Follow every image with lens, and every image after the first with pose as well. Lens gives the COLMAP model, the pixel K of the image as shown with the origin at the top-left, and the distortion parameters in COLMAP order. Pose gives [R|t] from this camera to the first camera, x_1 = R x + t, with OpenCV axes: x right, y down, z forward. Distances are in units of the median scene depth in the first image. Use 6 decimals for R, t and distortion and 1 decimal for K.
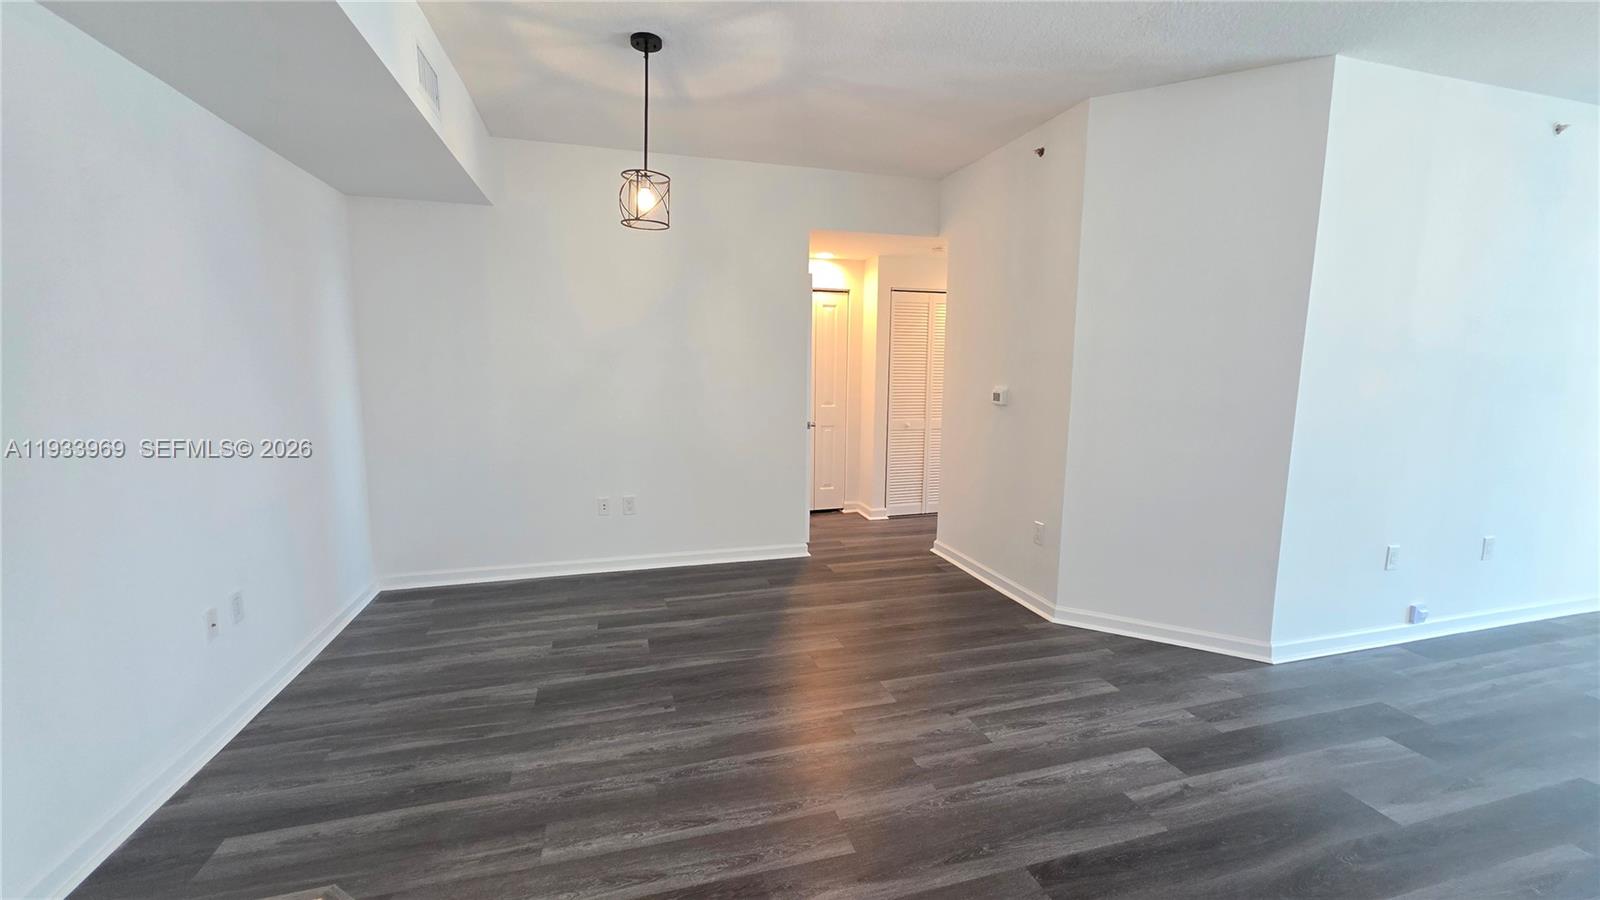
lens RADIAL K [[641.6, 0, 796.9], [0, 641.6, 444.8], [0, 0, 1]] dist [0.001803, -0.000199]
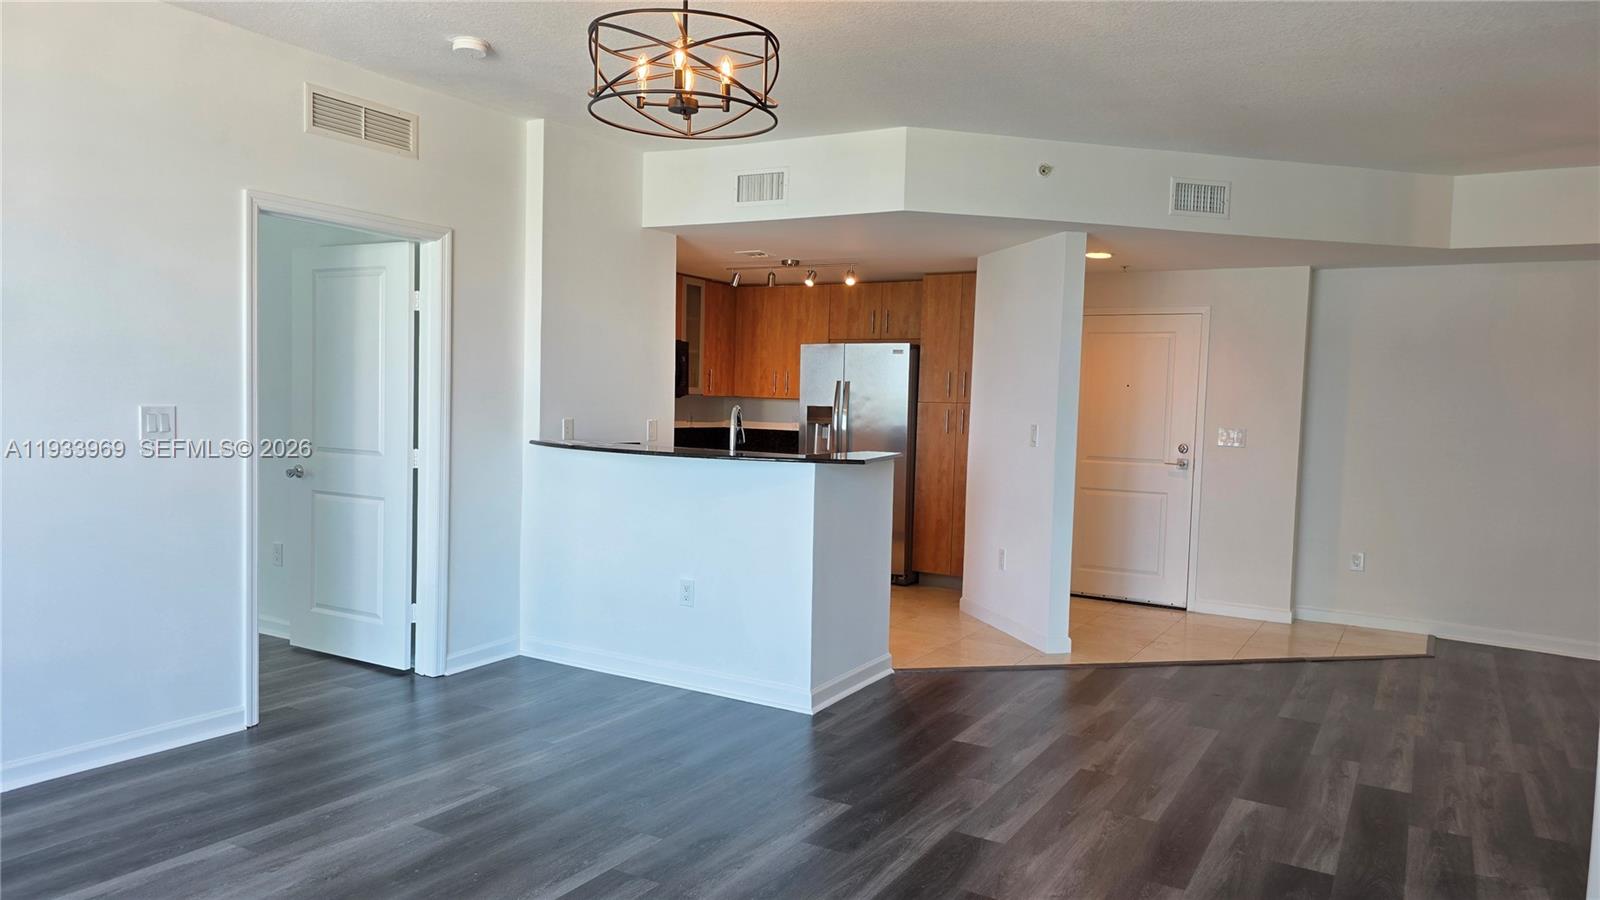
lens RADIAL K [[1063.0, 0, 804.8], [0, 1063.0, 469.9], [0, 0, 1]] dist [0.085210, -0.087084]
pose [[-0.726503, 0.014974, -0.687000, 2.289041], [-0.125905, 0.979937, 0.154503, -0.156940], [0.675530, 0.198744, -0.710042, 1.404512]]
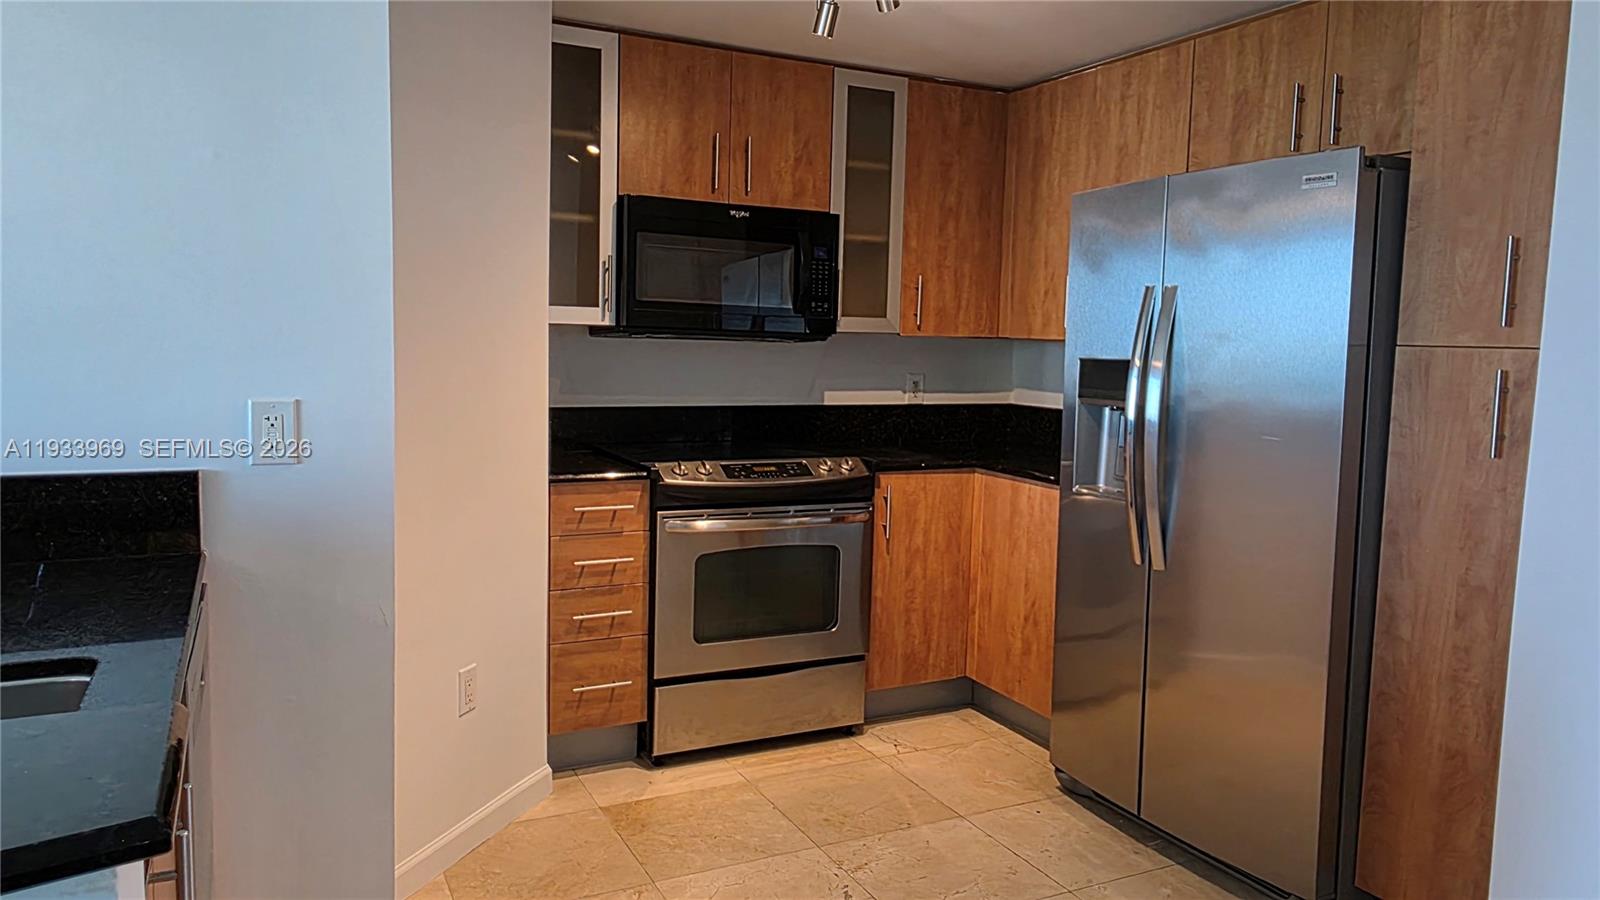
lens RADIAL K [[1099.6, 0, 790.9], [0, 1099.6, 436.8], [0, 0, 1]] dist [0.007801, -0.000458]
pose [[-0.983273, -0.016072, -0.181429, 0.570336], [-0.056126, 0.974364, 0.217864, -0.013349], [0.173276, 0.224403, -0.958968, 0.212500]]
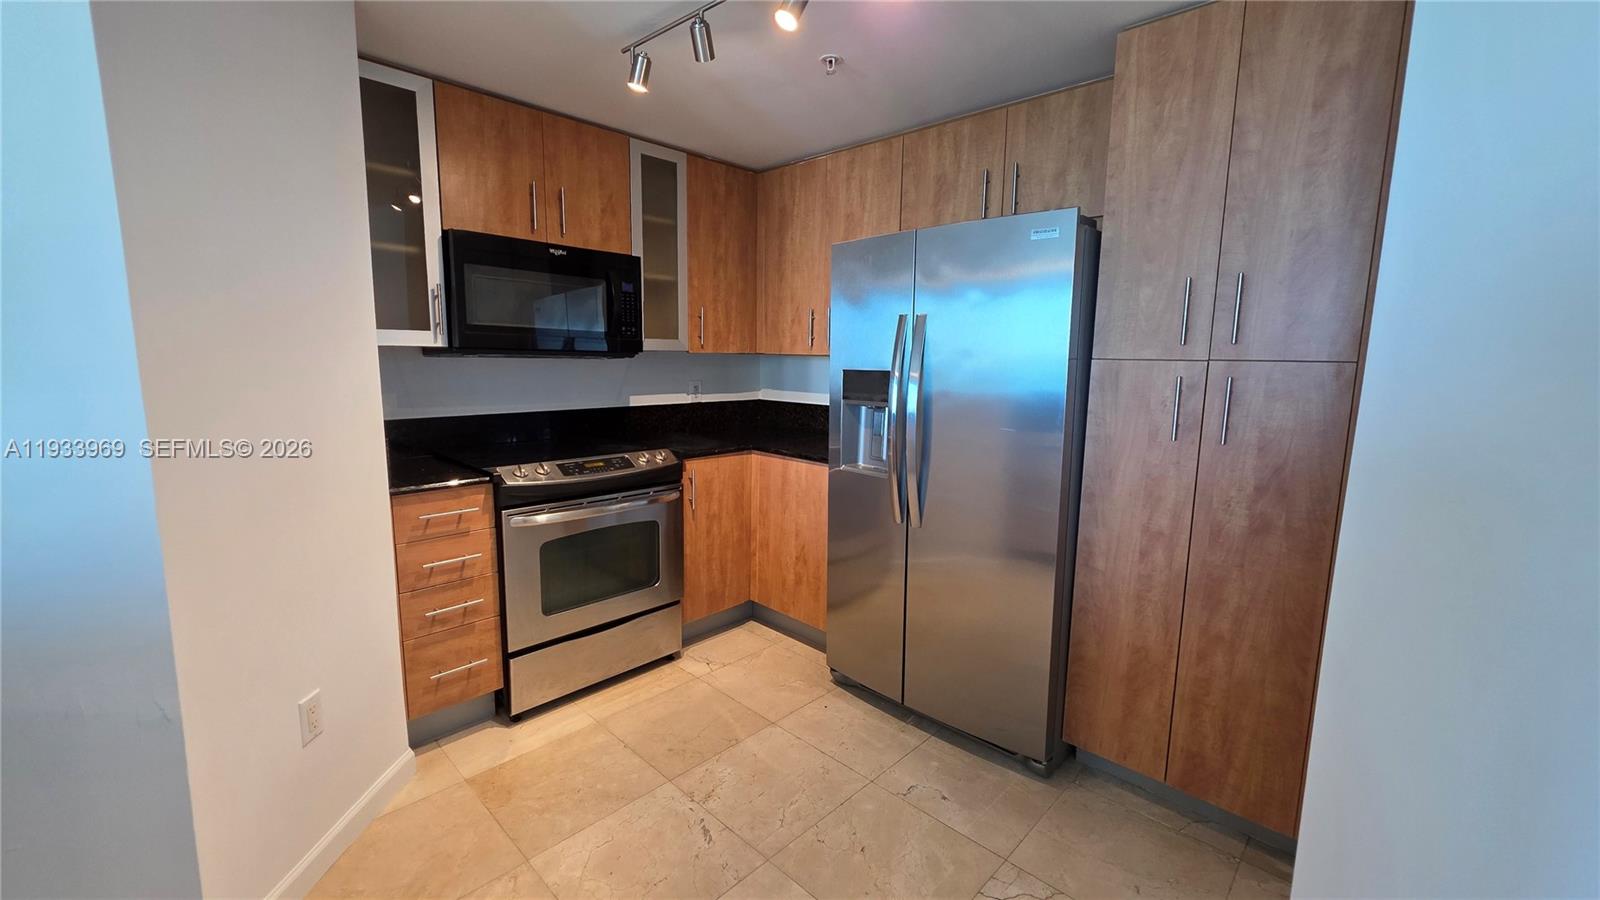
lens RADIAL K [[641.6, 0, 796.9], [0, 641.6, 444.8], [0, 0, 1]] dist [0.001803, -0.000199]
pose [[-0.866692, 0.049366, -0.496394, 0.568833], [-0.086892, 0.964939, 0.247674, 0.030302], [0.491217, 0.257790, -0.832016, -0.157931]]
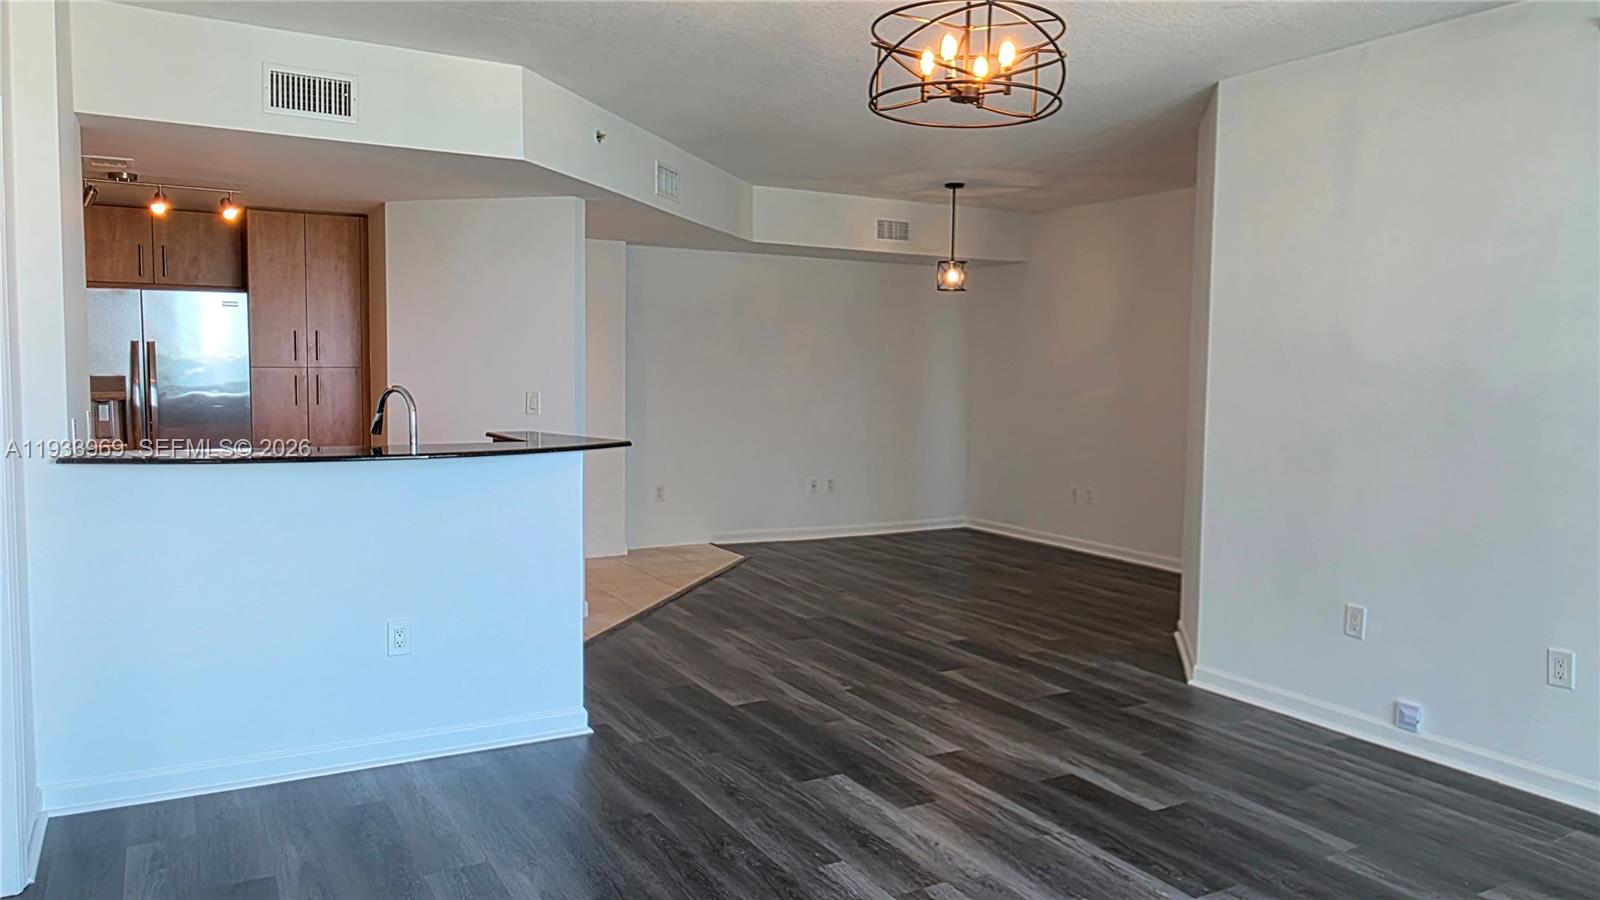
lens RADIAL K [[1099.6, 0, 790.9], [0, 1099.6, 436.8], [0, 0, 1]] dist [0.007801, -0.000458]
pose [[0.228752, 0.058339, -0.971735, 2.714827], [-0.136661, 0.990242, 0.027280, 0.010032], [0.963845, 0.126558, 0.234492, -0.019927]]
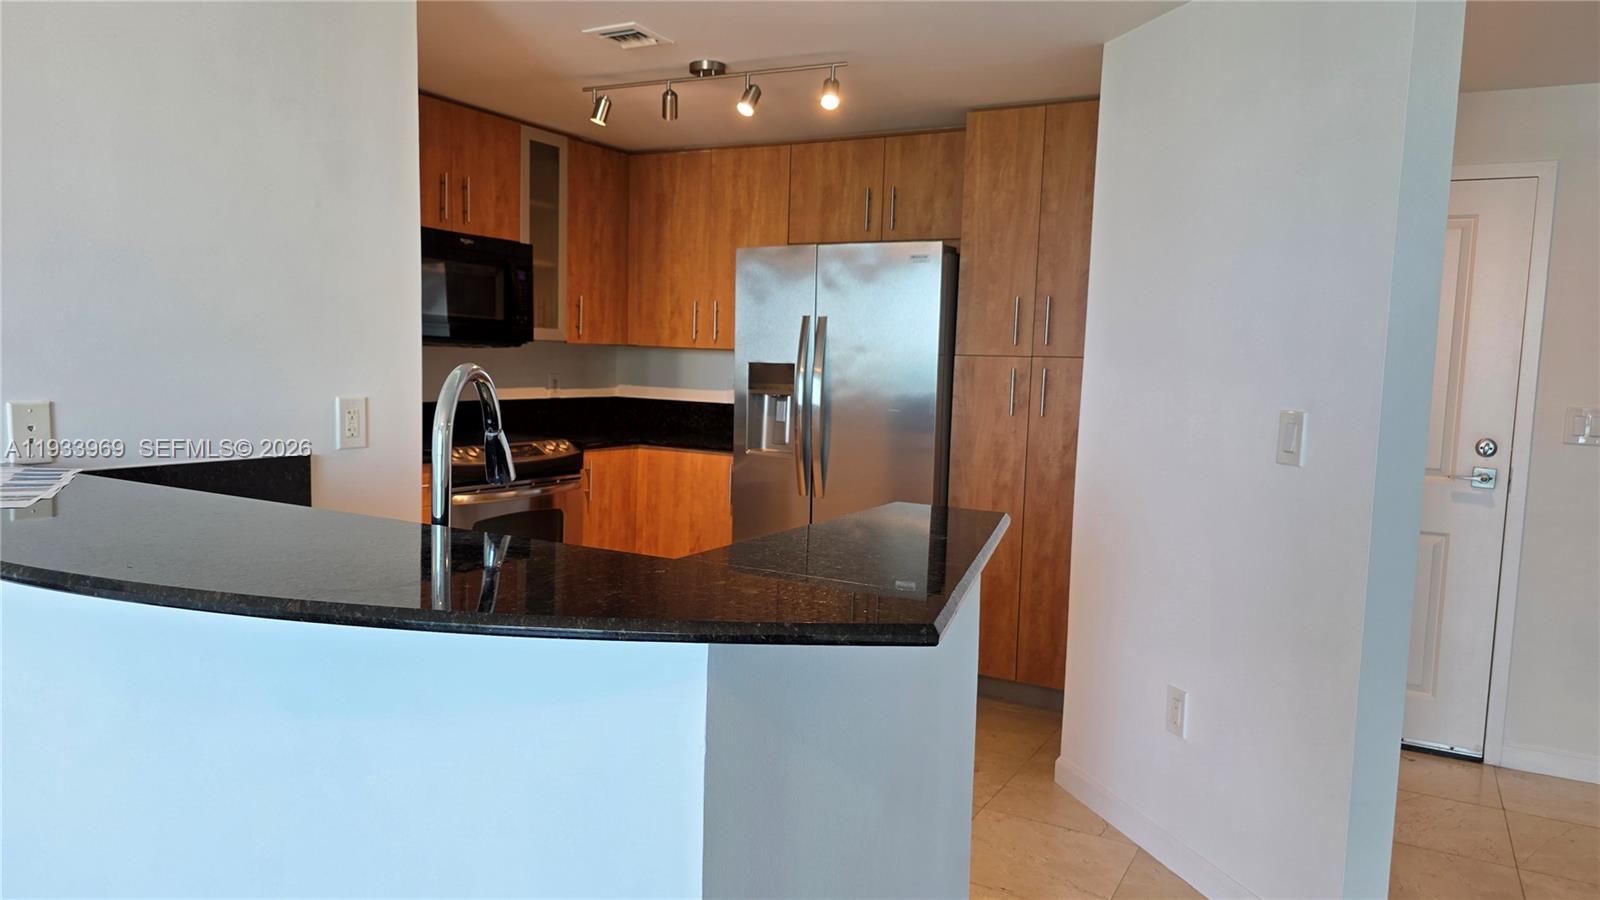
lens RADIAL K [[1073.6, 0, 803.7], [0, 1073.6, 459.1], [0, 0, 1]] dist [0.083219, -0.087597]
pose [[-0.704217, 0.039008, -0.708912, 1.244724], [-0.129954, 0.974539, 0.182717, -0.027238], [0.697990, 0.220798, -0.681218, 0.369099]]
